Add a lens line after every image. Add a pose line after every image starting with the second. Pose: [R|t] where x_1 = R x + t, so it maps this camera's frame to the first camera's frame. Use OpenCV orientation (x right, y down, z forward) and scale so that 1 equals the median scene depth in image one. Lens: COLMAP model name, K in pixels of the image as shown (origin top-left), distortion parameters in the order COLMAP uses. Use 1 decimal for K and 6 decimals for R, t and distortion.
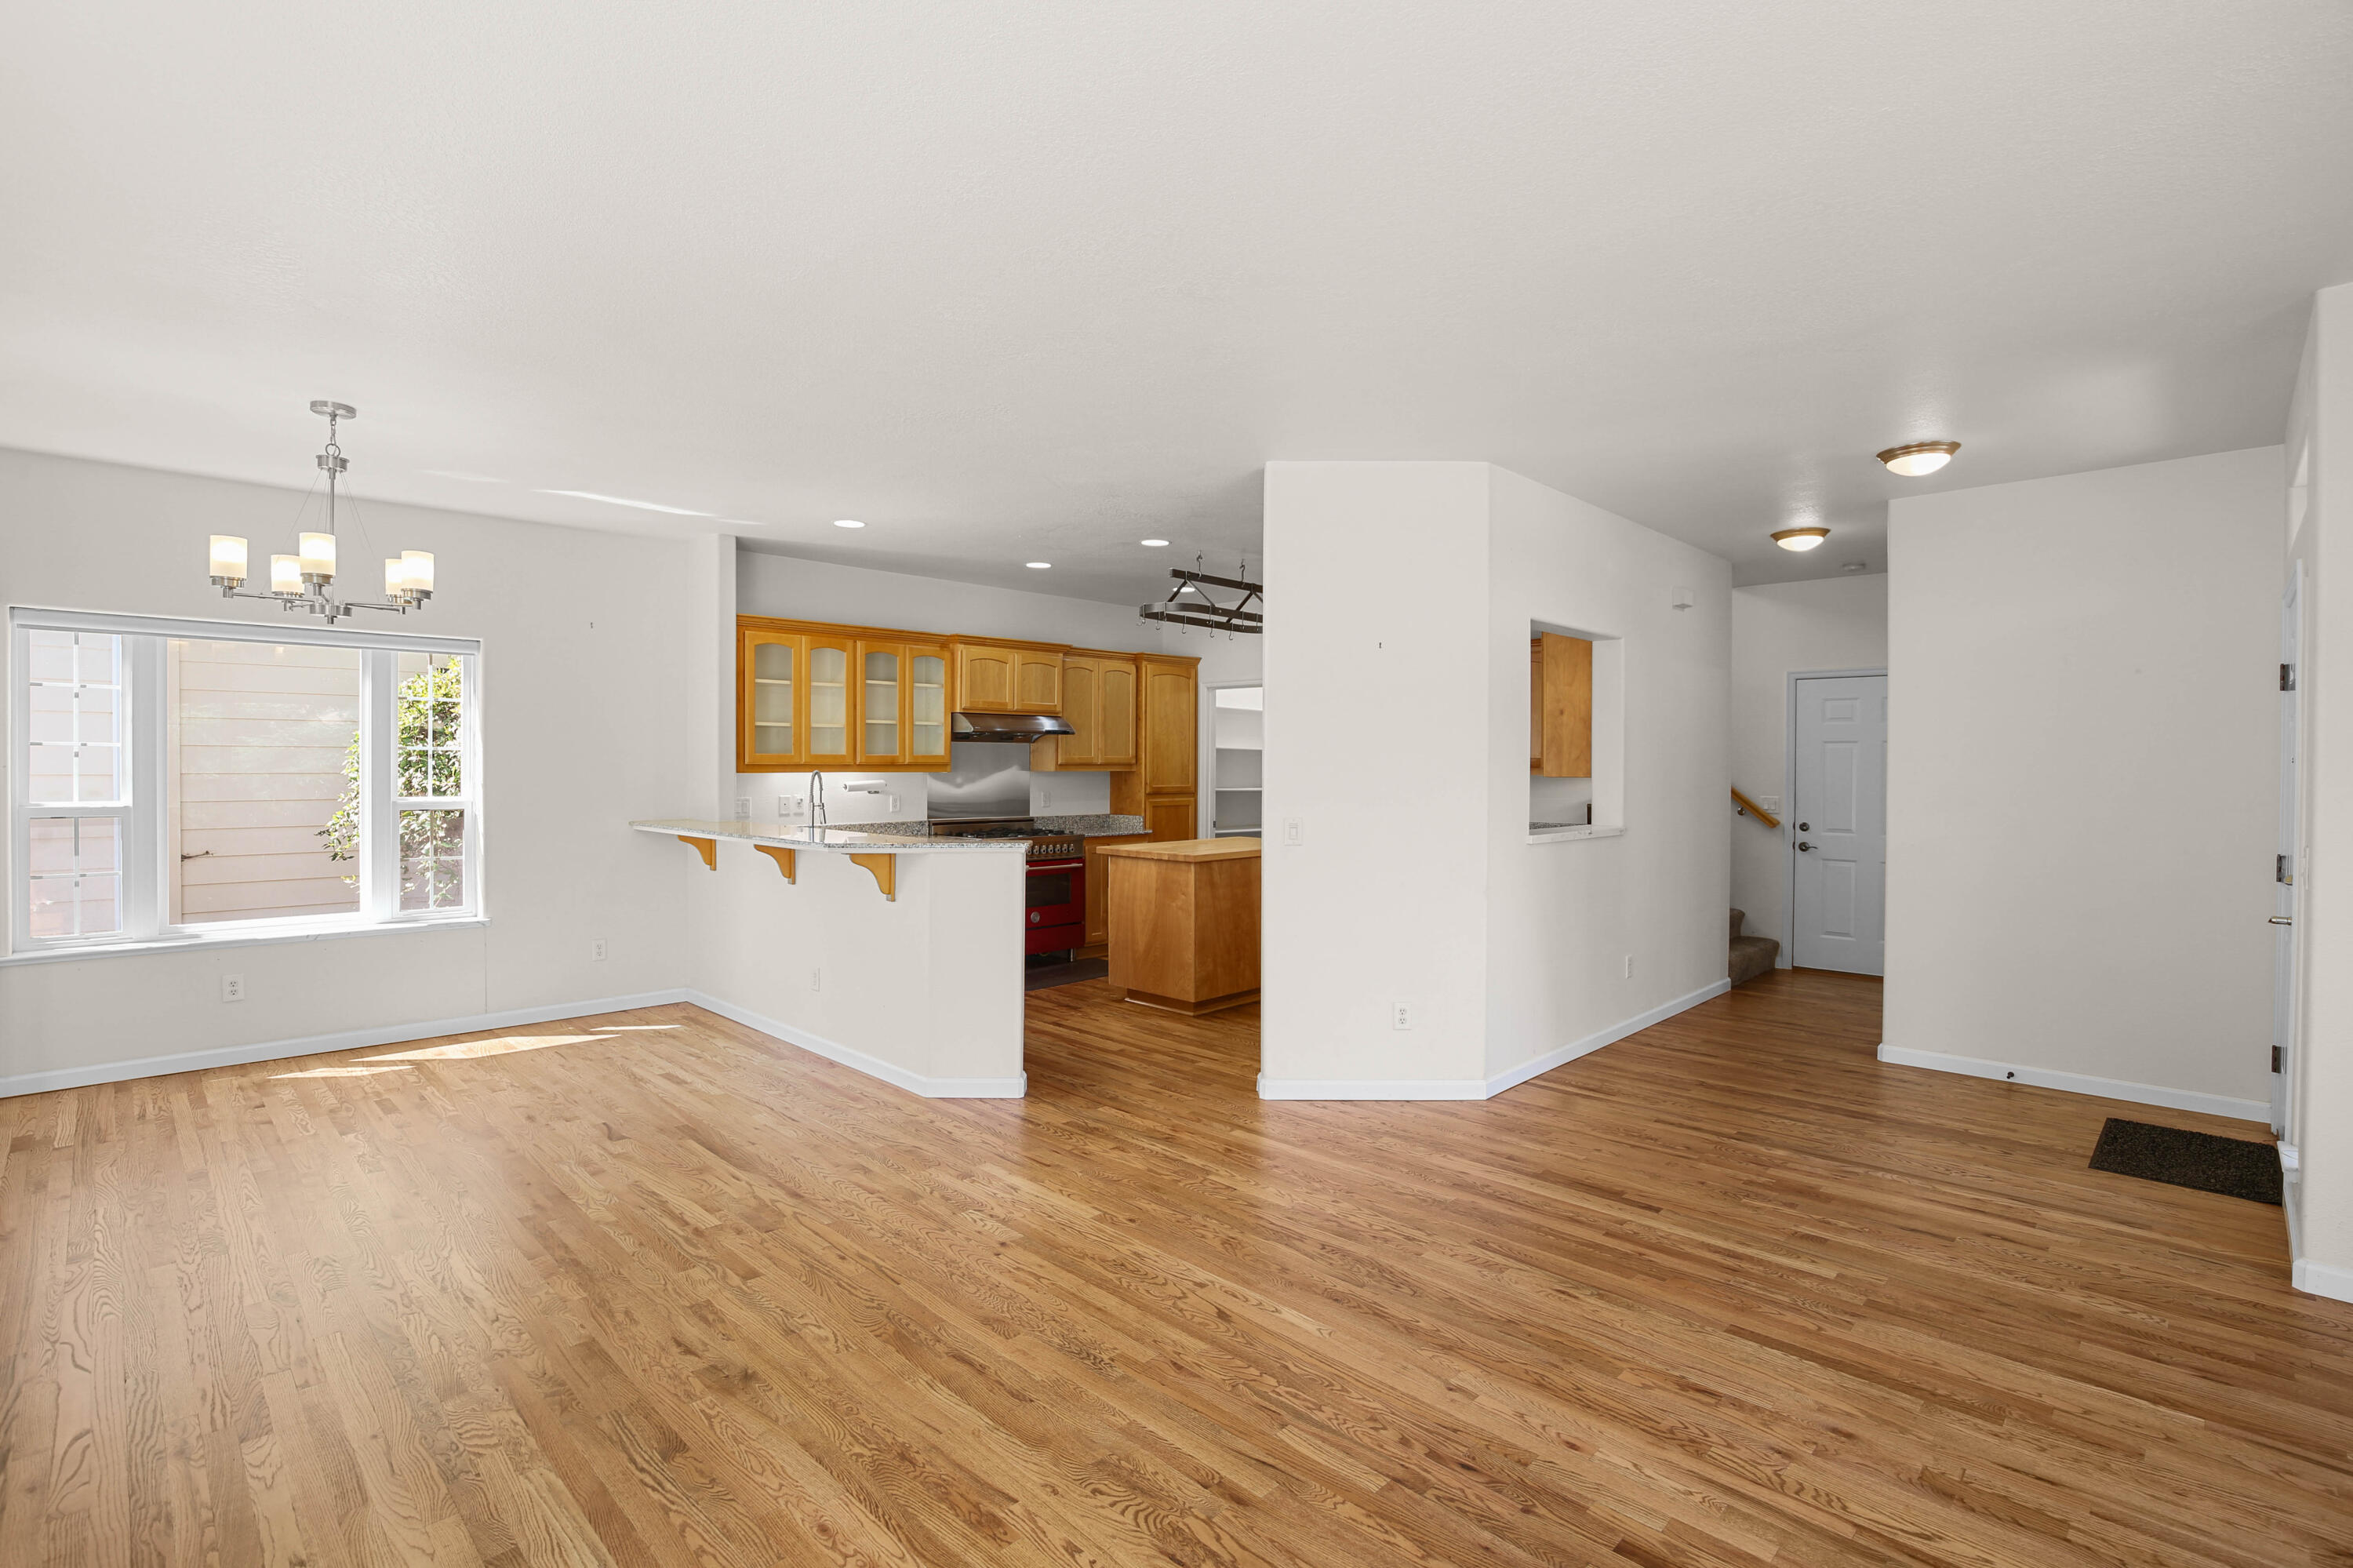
lens RADIAL K [[1085.7, 0, 1152.9], [0, 1085.7, 775.1], [0, 0, 1]] dist [-0.028518, 0.001012]
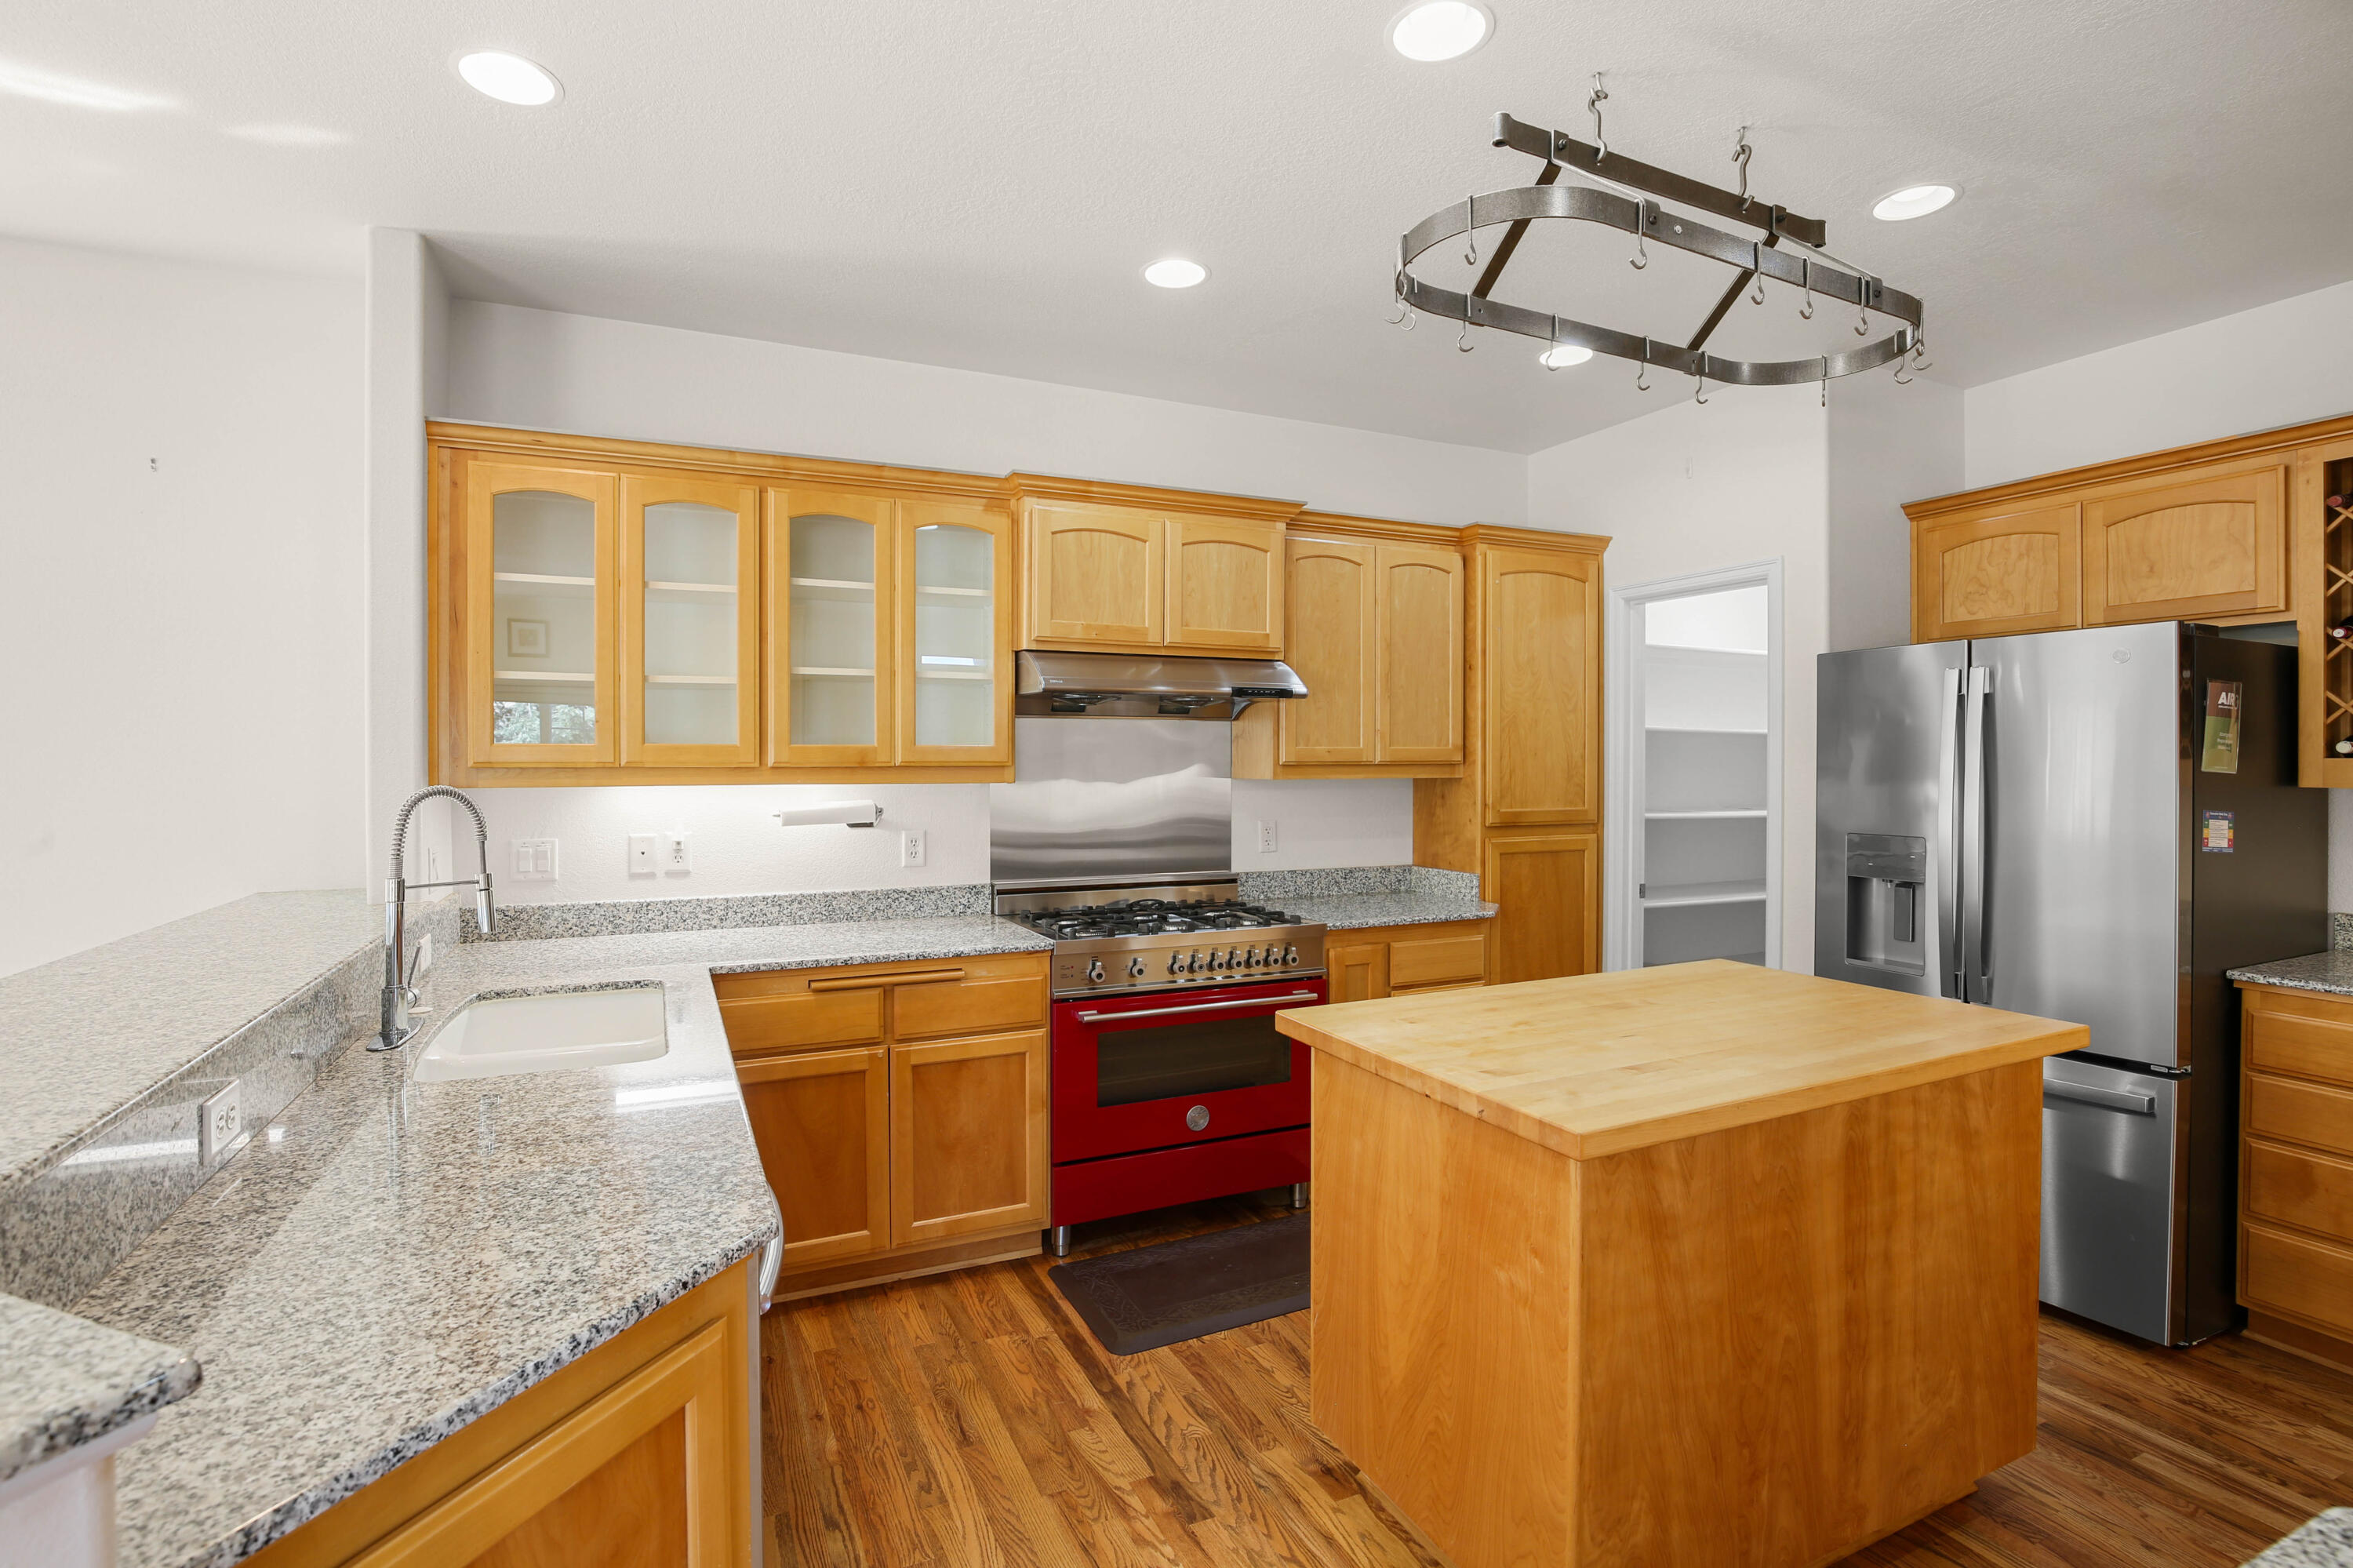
lens RADIAL K [[1106.0, 0, 1158.2], [0, 1106.0, 764.3], [0, 0, 1]] dist [-0.031946, 0.007451]
pose [[0.940317, -0.002936, -0.340286, 0.034868], [0.000224, 0.999968, -0.008008, -0.008947], [0.340299, 0.007454, 0.940288, 0.768463]]
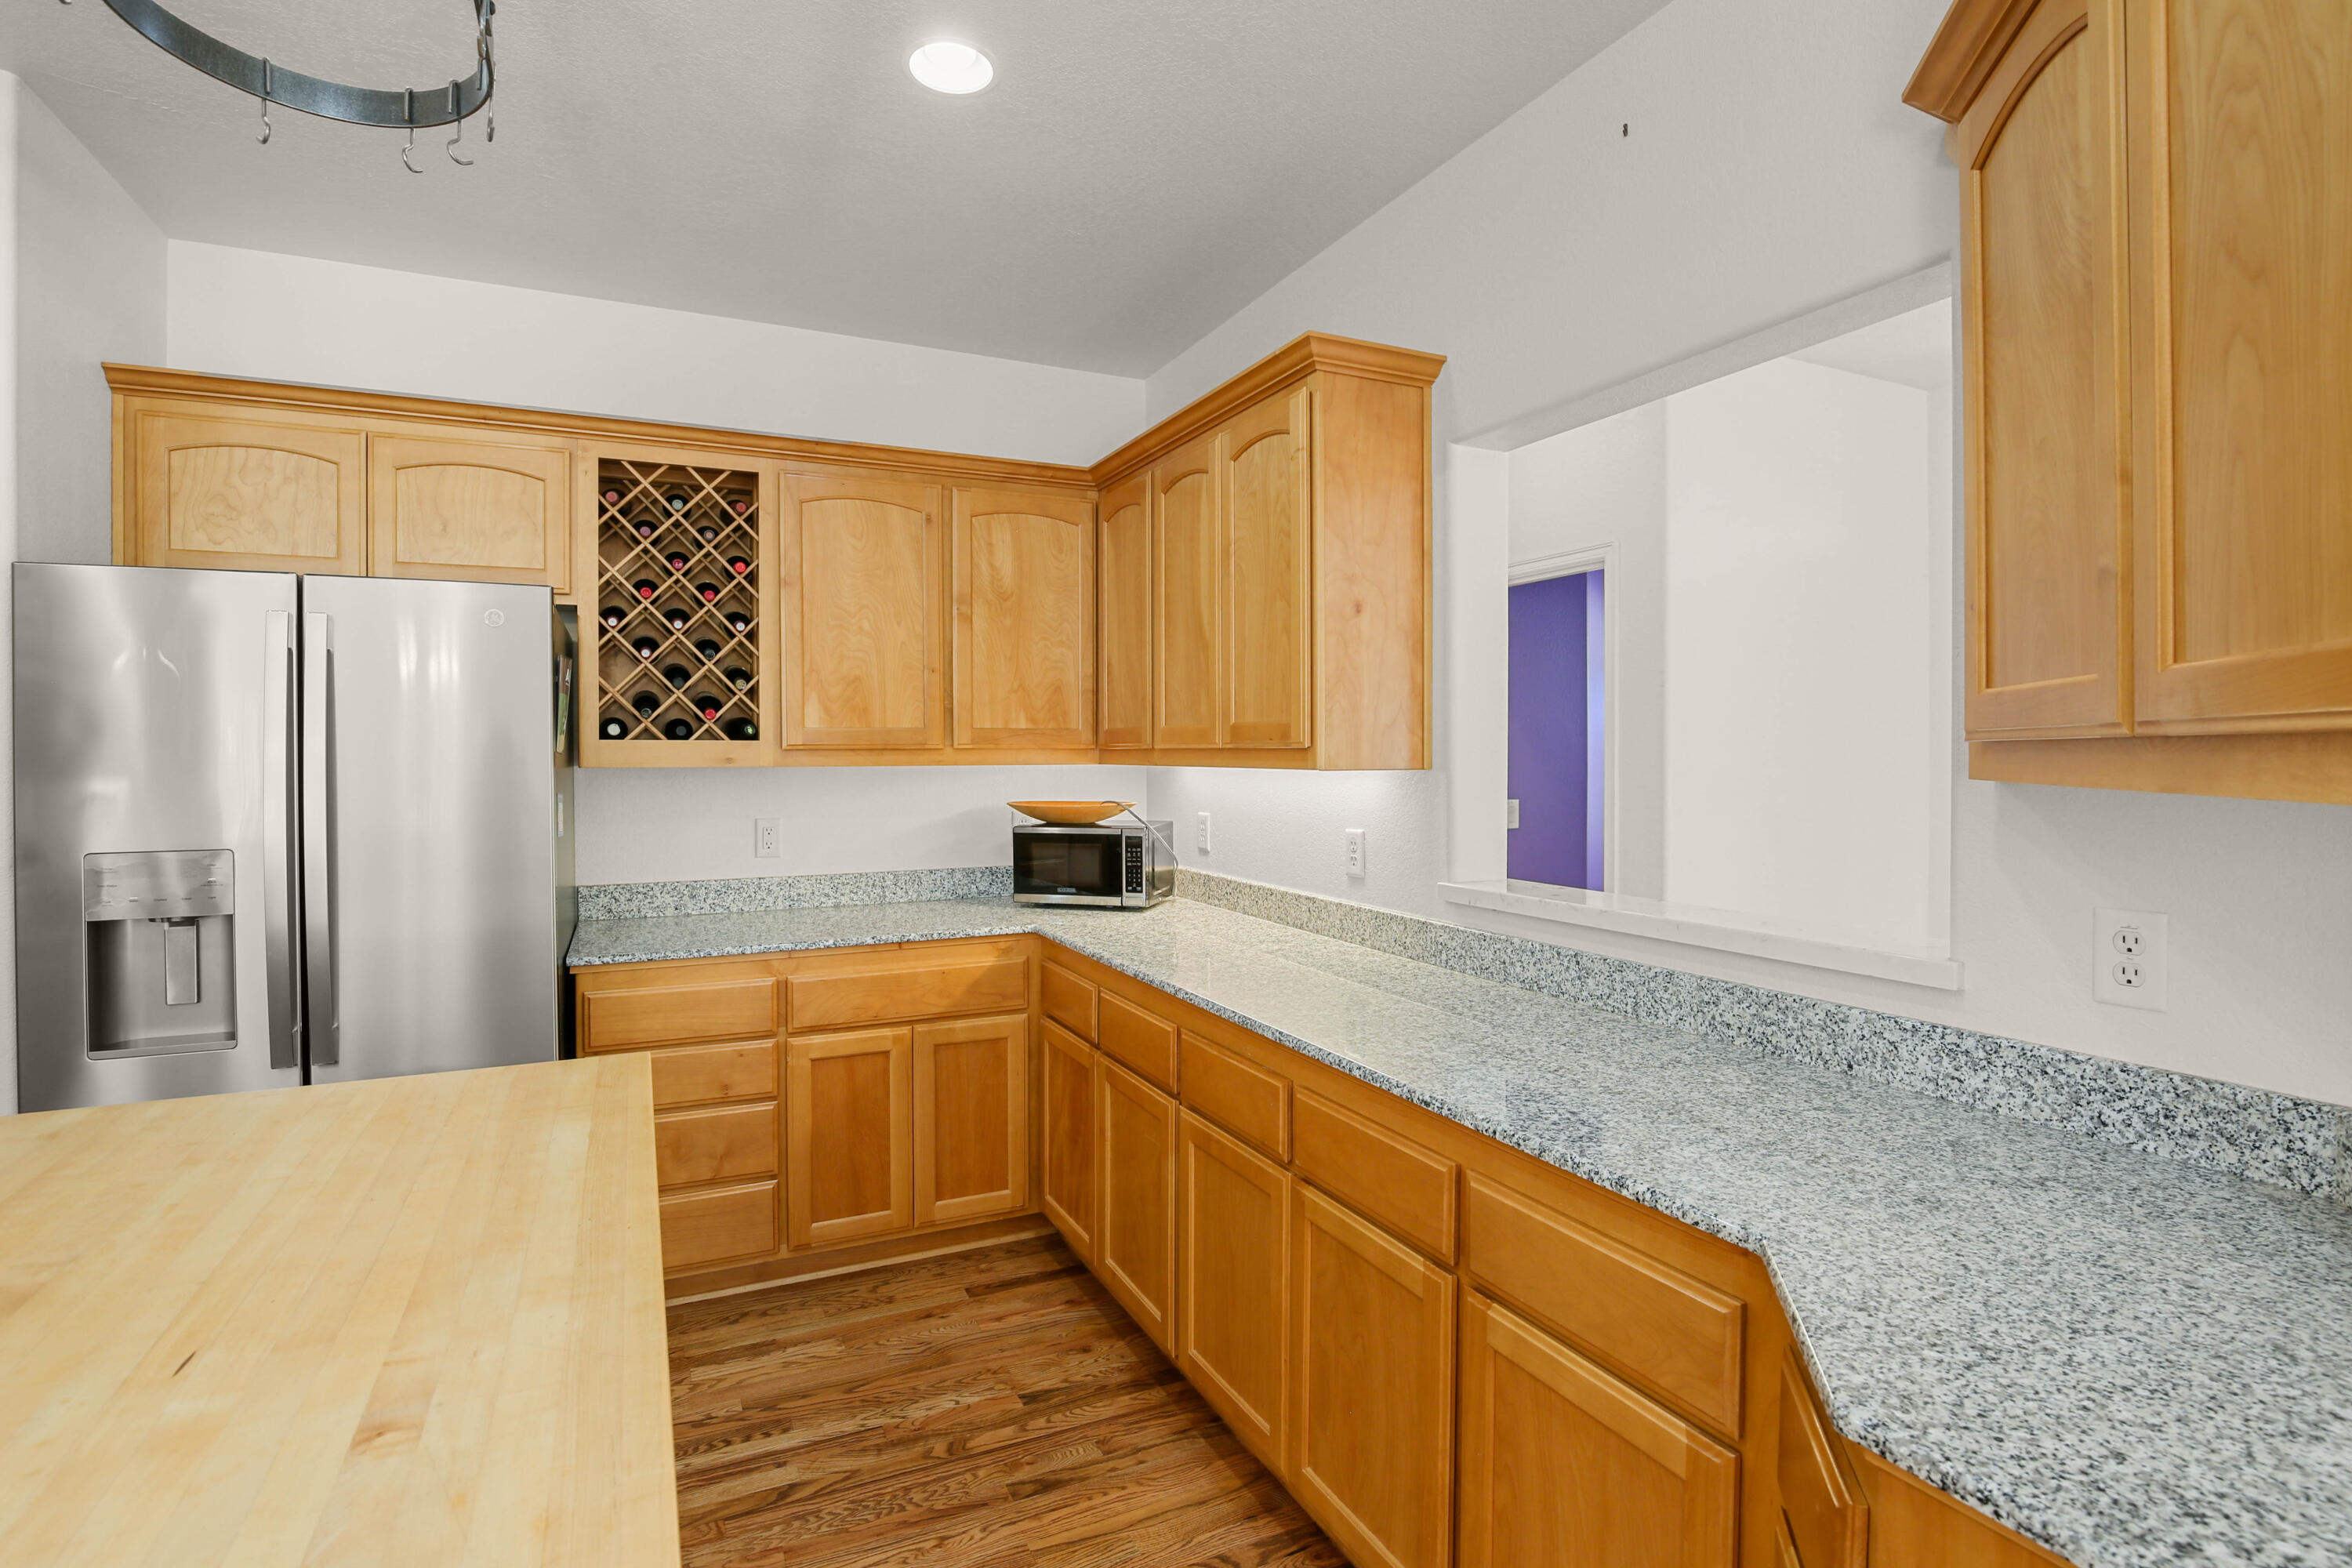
lens RADIAL K [[1112.2, 0, 1162.6], [0, 1112.2, 761.8], [0, 0, 1]] dist [-0.035606, 0.007994]
pose [[0.333801, -0.011775, 0.942570, -0.039914], [0.011390, 0.999899, 0.008458, -0.006390], [-0.942575, 0.007912, 0.333902, 0.981302]]
